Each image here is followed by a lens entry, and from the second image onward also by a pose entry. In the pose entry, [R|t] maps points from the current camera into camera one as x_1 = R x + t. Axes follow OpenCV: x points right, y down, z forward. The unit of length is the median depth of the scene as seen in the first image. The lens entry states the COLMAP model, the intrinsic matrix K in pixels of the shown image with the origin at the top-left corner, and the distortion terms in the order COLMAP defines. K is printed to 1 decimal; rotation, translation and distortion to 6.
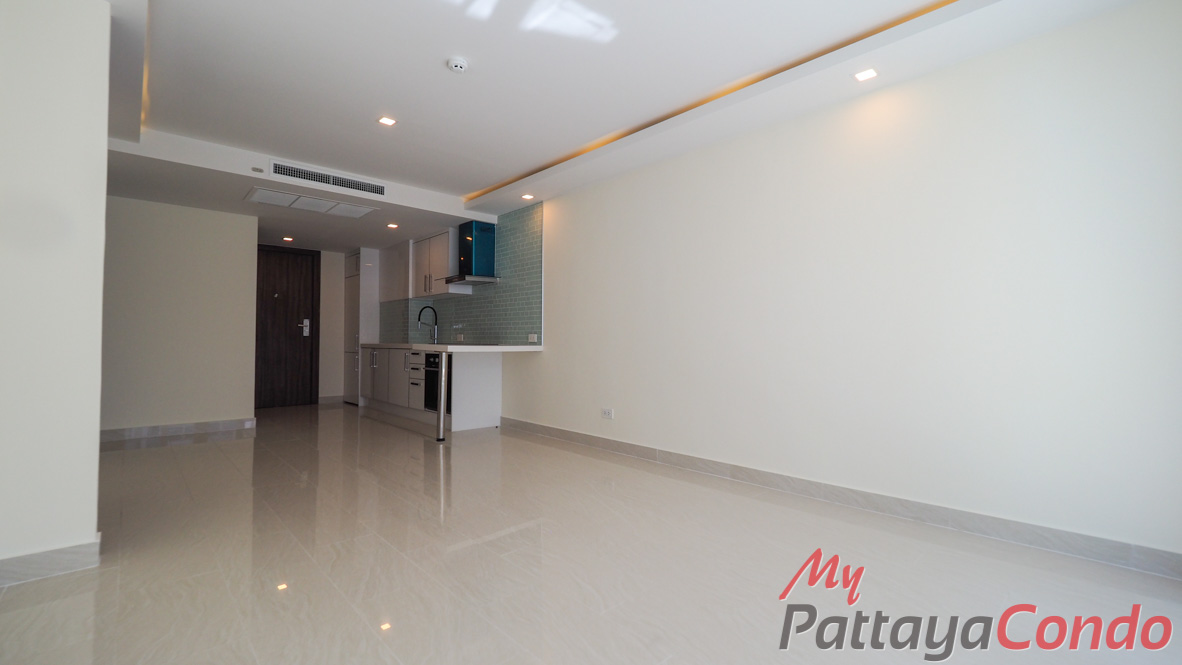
lens RADIAL K [[497.8, 0, 586.0], [0, 497.8, 332.7], [0, 0, 1]] dist [-0.012292, -0.000160]
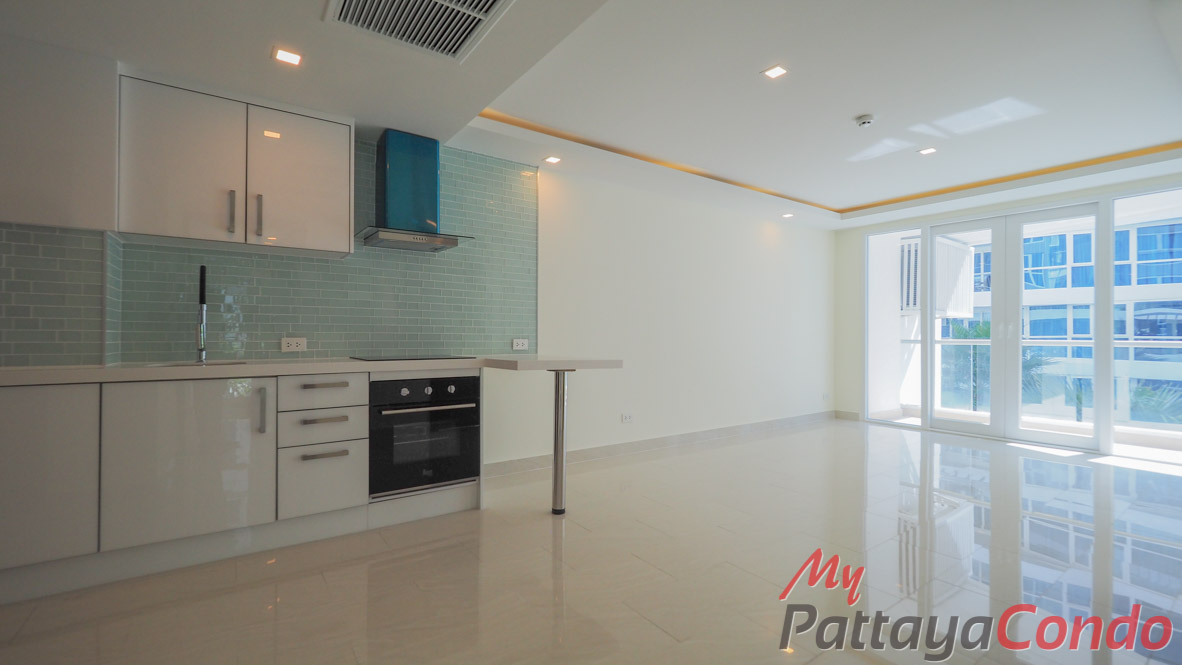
lens RADIAL K [[497.8, 0, 590.7], [0, 497.8, 335.3], [0, 0, 1]] dist [-0.012292, -0.000160]
pose [[0.113574, -0.001018, 0.993529, -0.796567], [-0.020557, 0.999783, 0.003374, -0.007235], [-0.993317, -0.020807, 0.113529, 0.780719]]
